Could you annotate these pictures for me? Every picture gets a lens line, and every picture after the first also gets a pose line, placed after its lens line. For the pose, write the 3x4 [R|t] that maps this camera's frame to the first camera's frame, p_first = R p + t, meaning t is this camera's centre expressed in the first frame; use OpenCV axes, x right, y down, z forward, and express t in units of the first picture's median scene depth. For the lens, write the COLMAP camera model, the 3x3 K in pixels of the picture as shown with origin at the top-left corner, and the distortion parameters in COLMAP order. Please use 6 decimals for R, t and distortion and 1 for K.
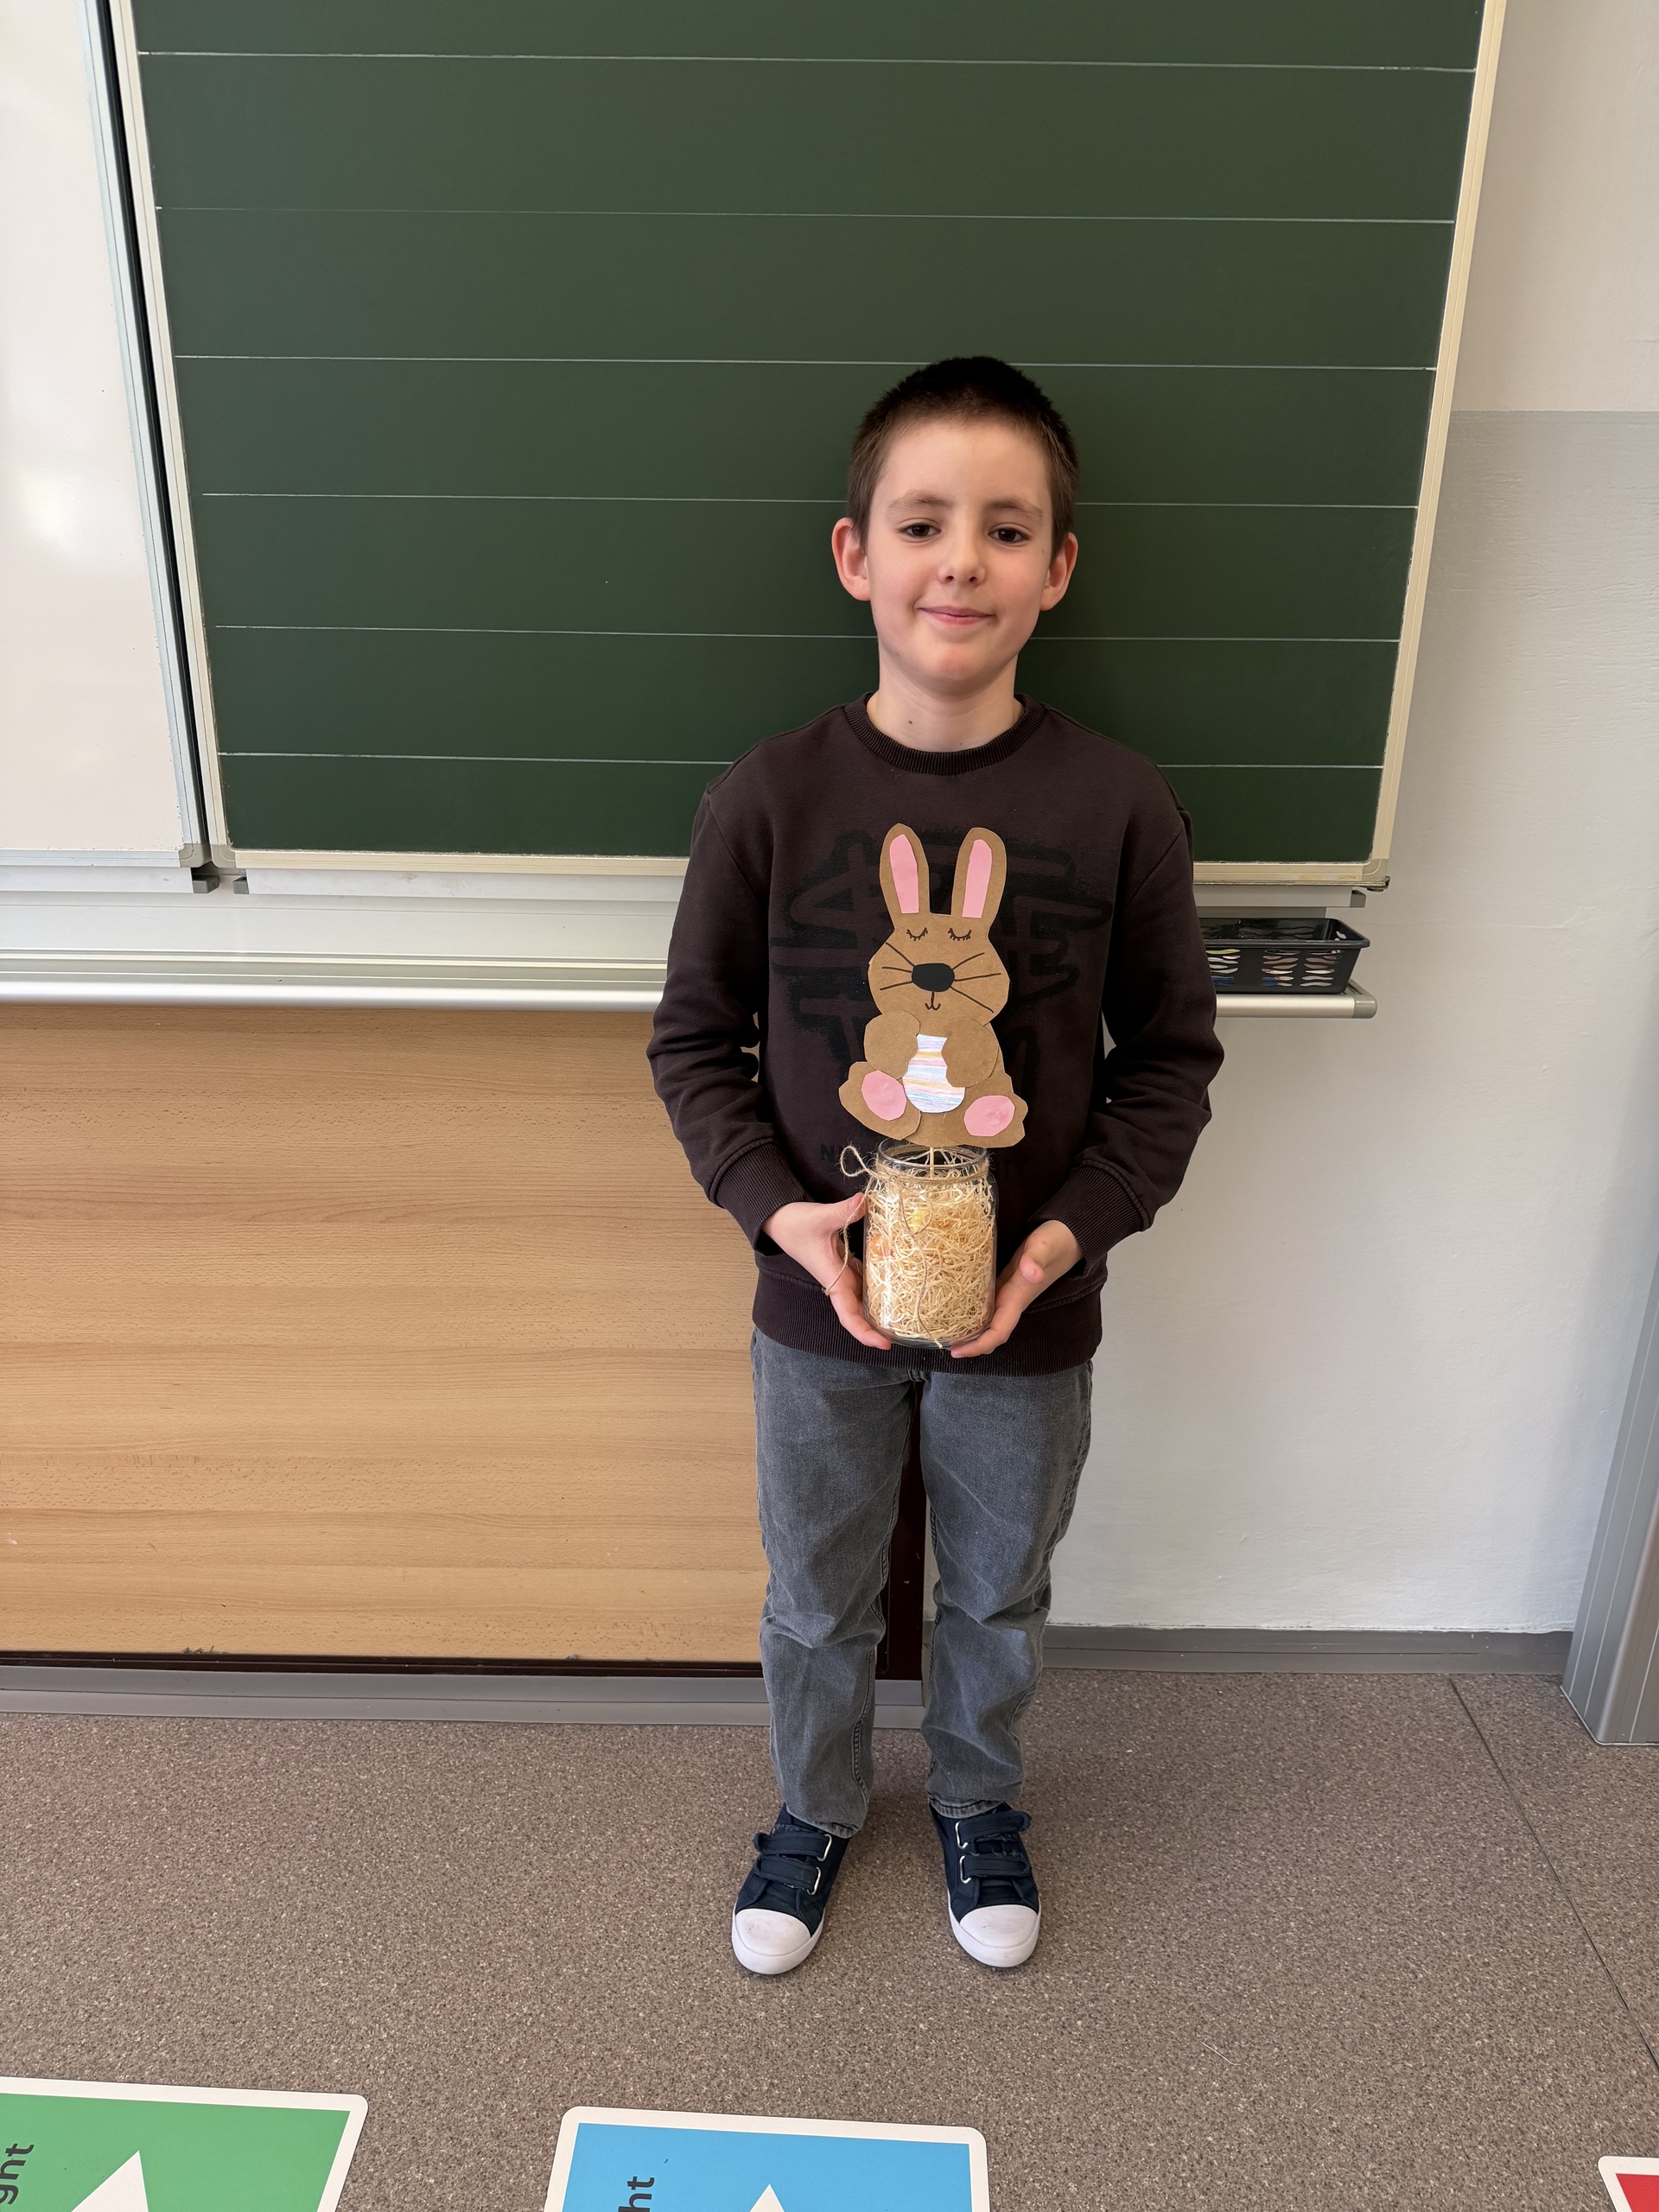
lens RADIAL K [[1561.8, 0, 821.7], [0, 1561.8, 1109.3], [0, 0, 1]] dist [-0.003847, -0.005421]
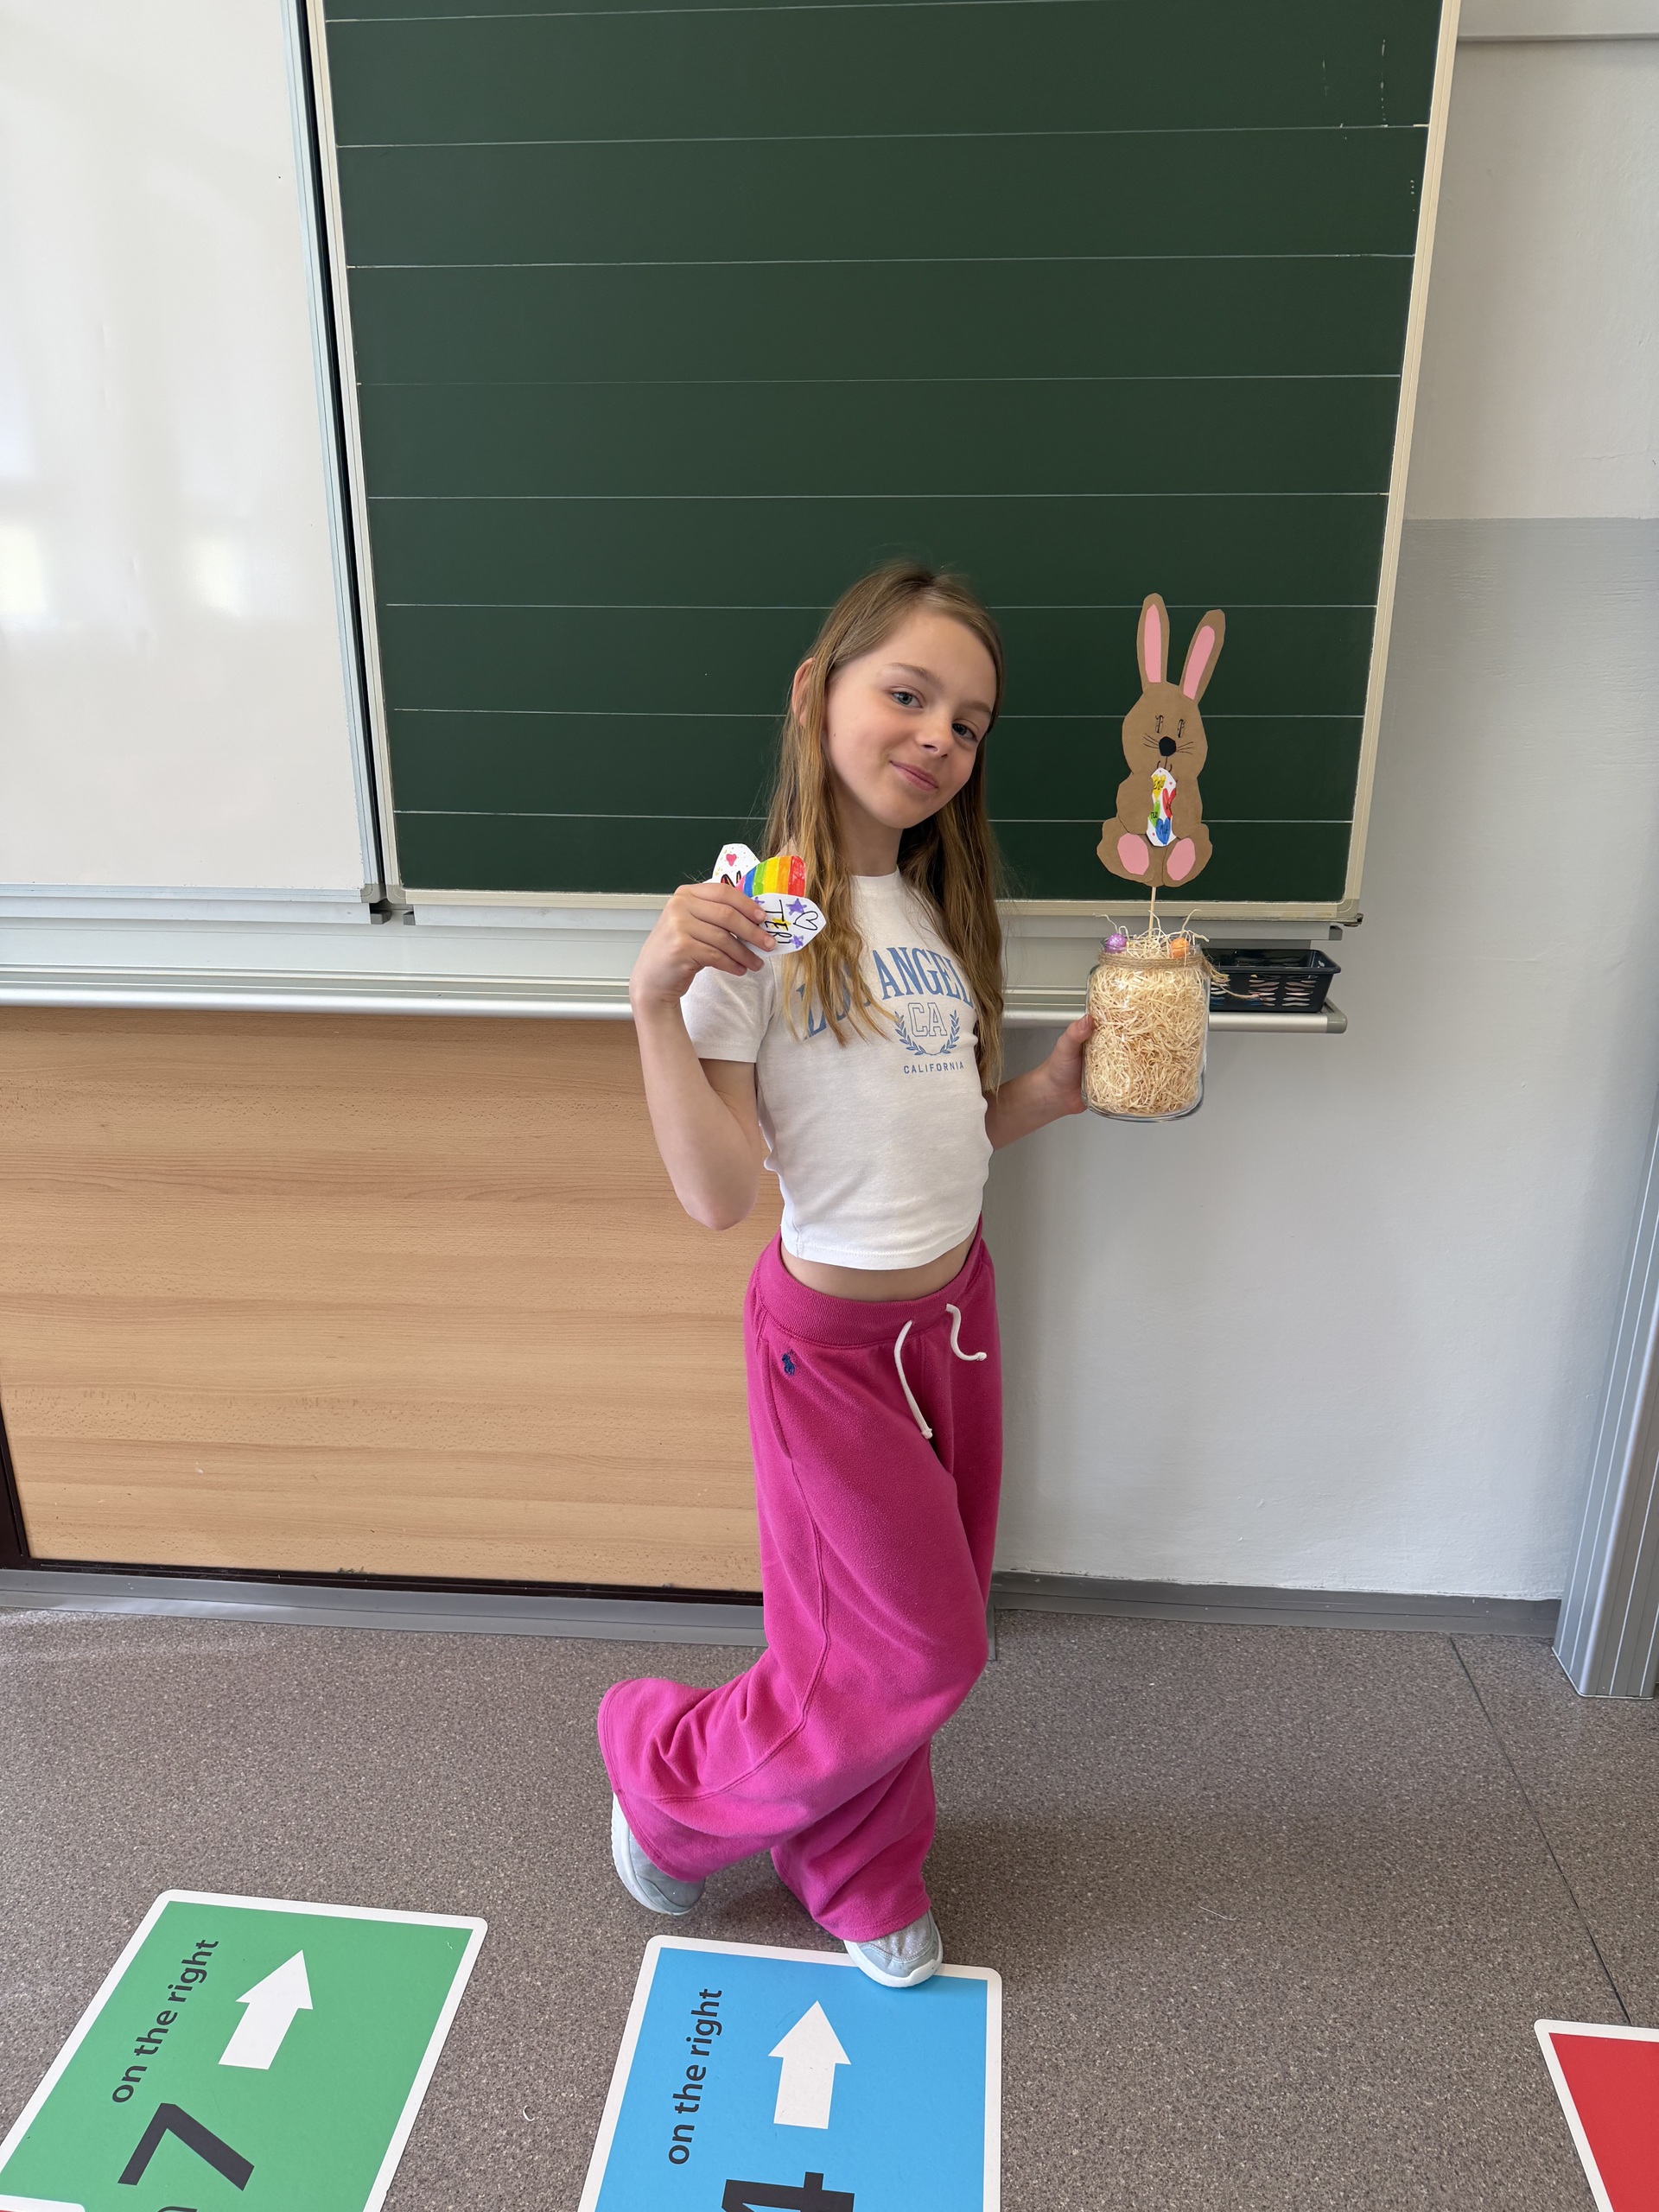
lens RADIAL K [[1557.1, 0, 832.1], [0, 1557.1, 1111.5], [0, 0, 1]] dist [0.009401, -0.020131]
pose [[0.997612, 0.013123, -0.067807, 0.043513], [-0.015013, 0.999511, -0.027438, 0.035884], [0.067413, 0.028391, 0.997321, -0.184477]]
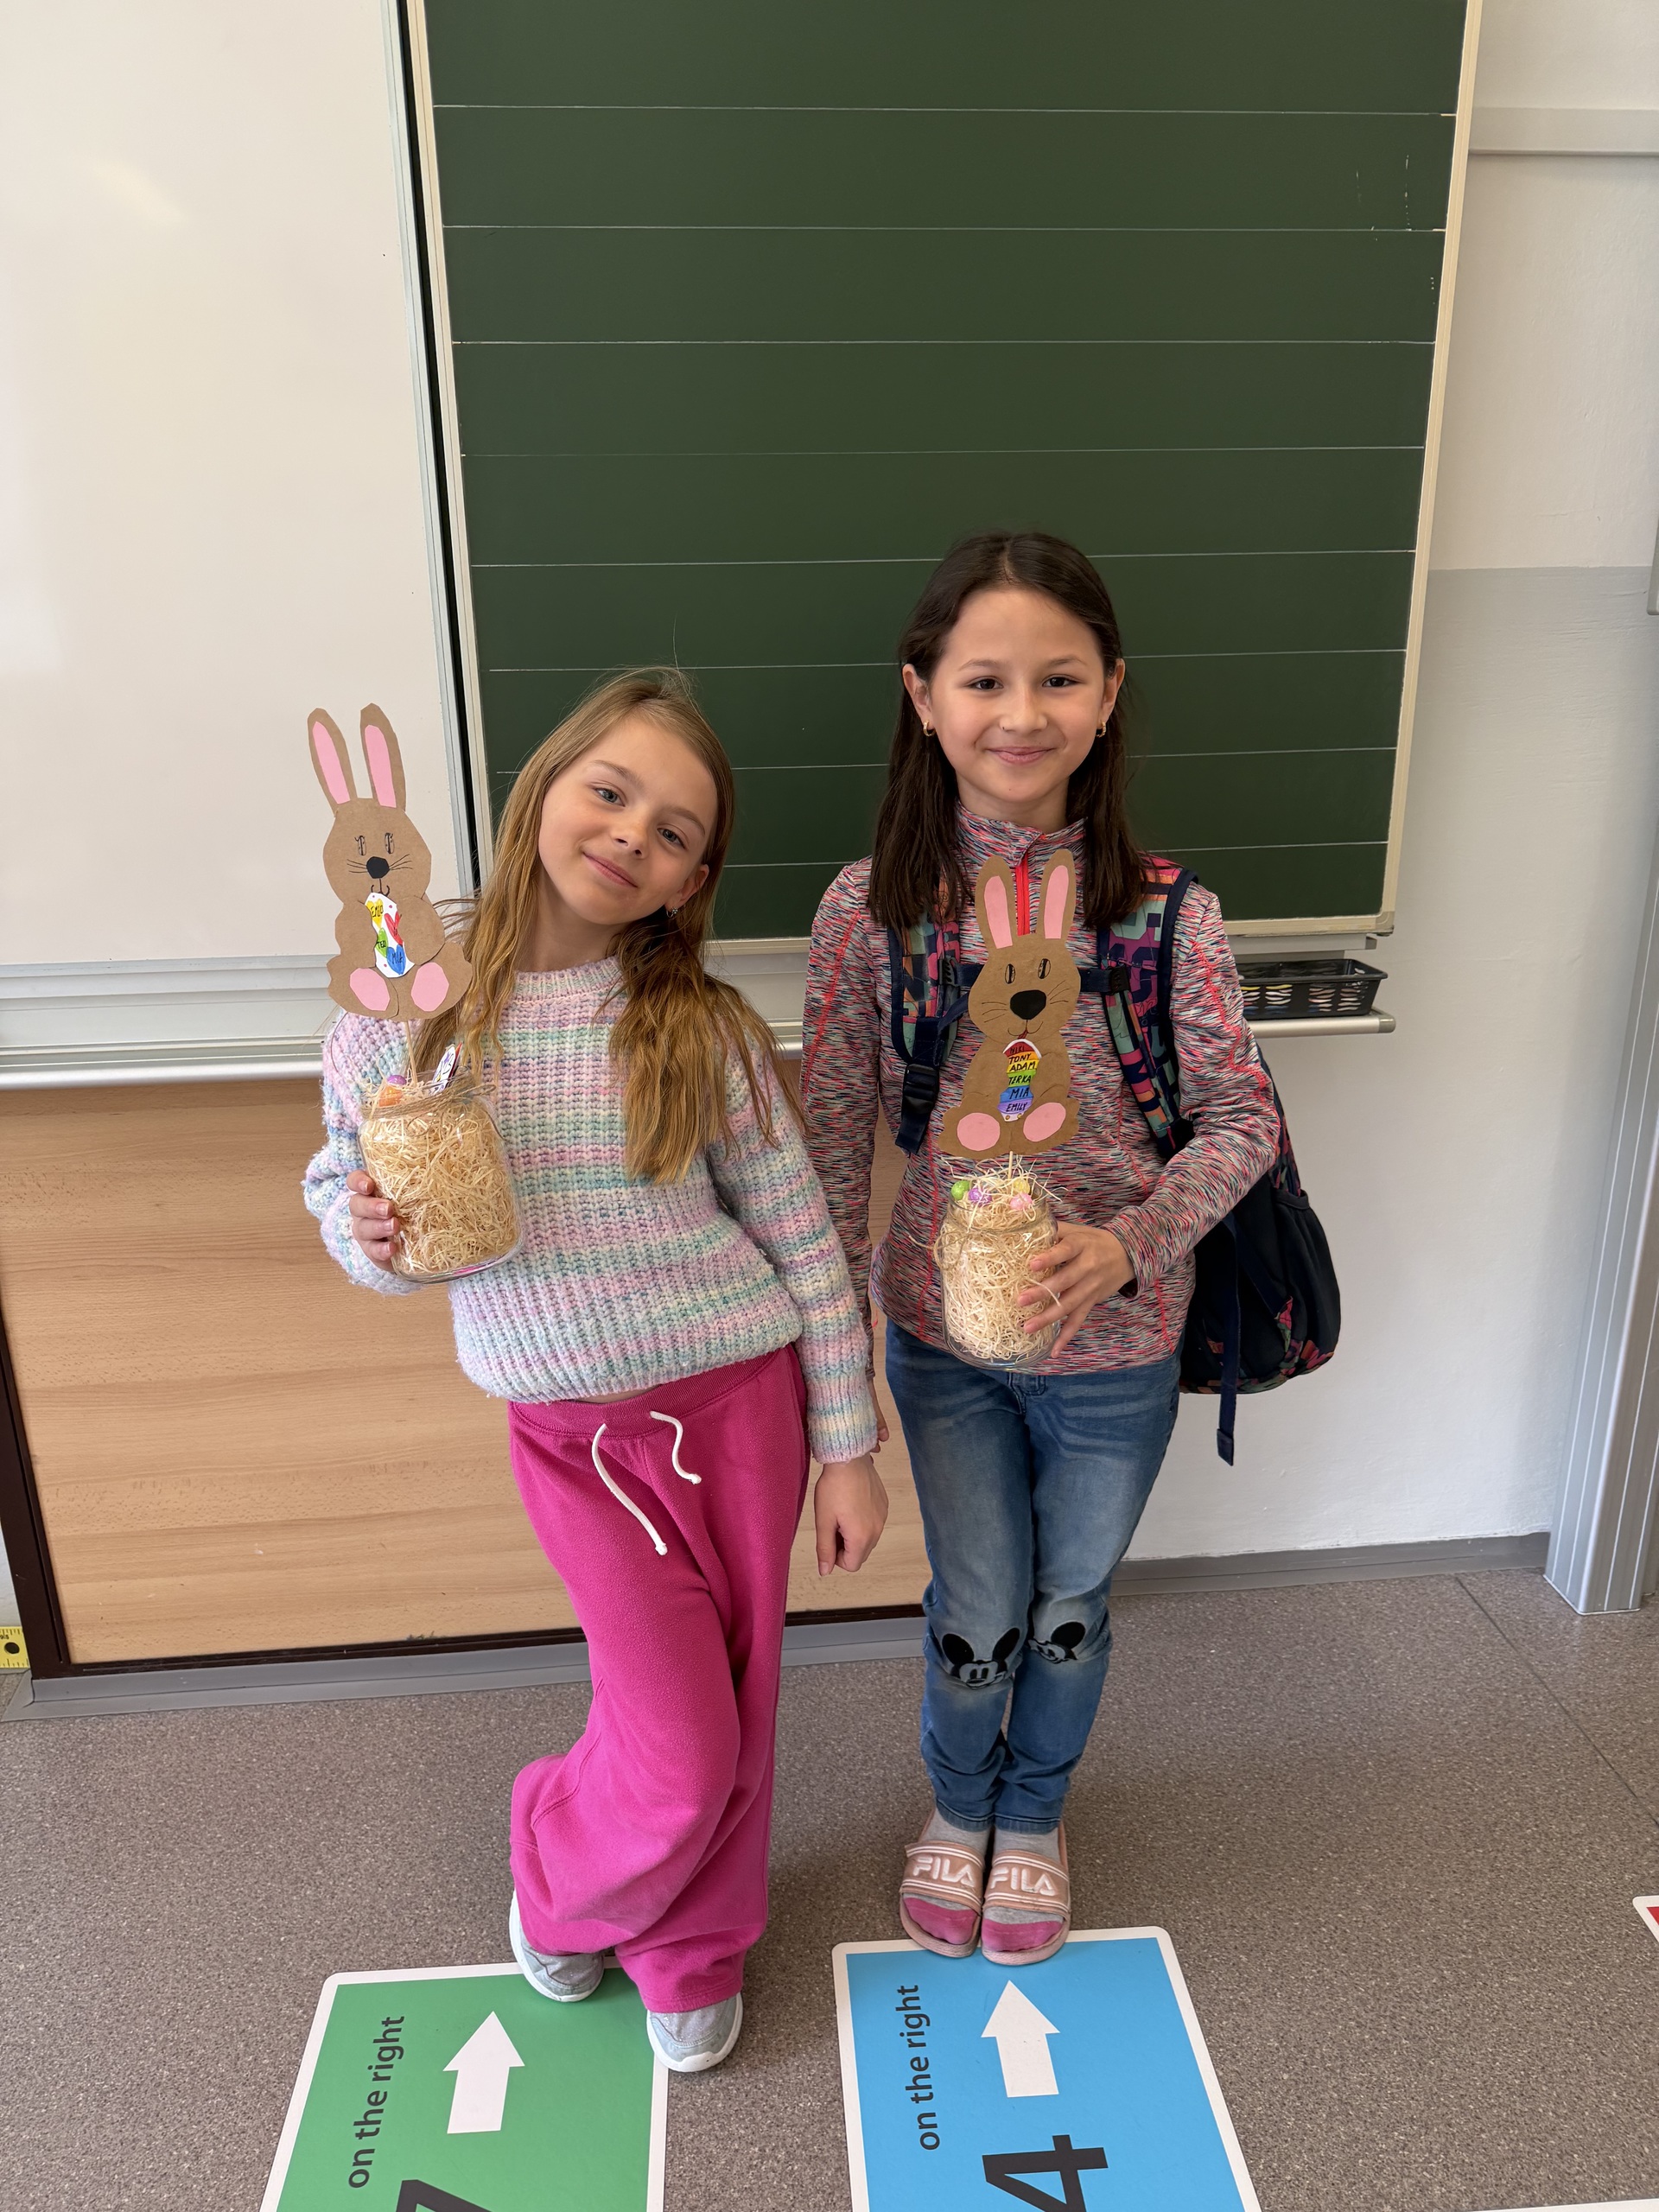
lens RADIAL K [[1558.4, 0, 821.3], [0, 1558.4, 1112.8], [0, 0, 1]] dist [0.005410, -0.015770]
pose [[0.994628, -0.056147, 0.086967, -0.222006], [0.060108, 0.997239, -0.043612, 0.033992], [-0.084279, 0.048605, 0.995256, -0.237210]]
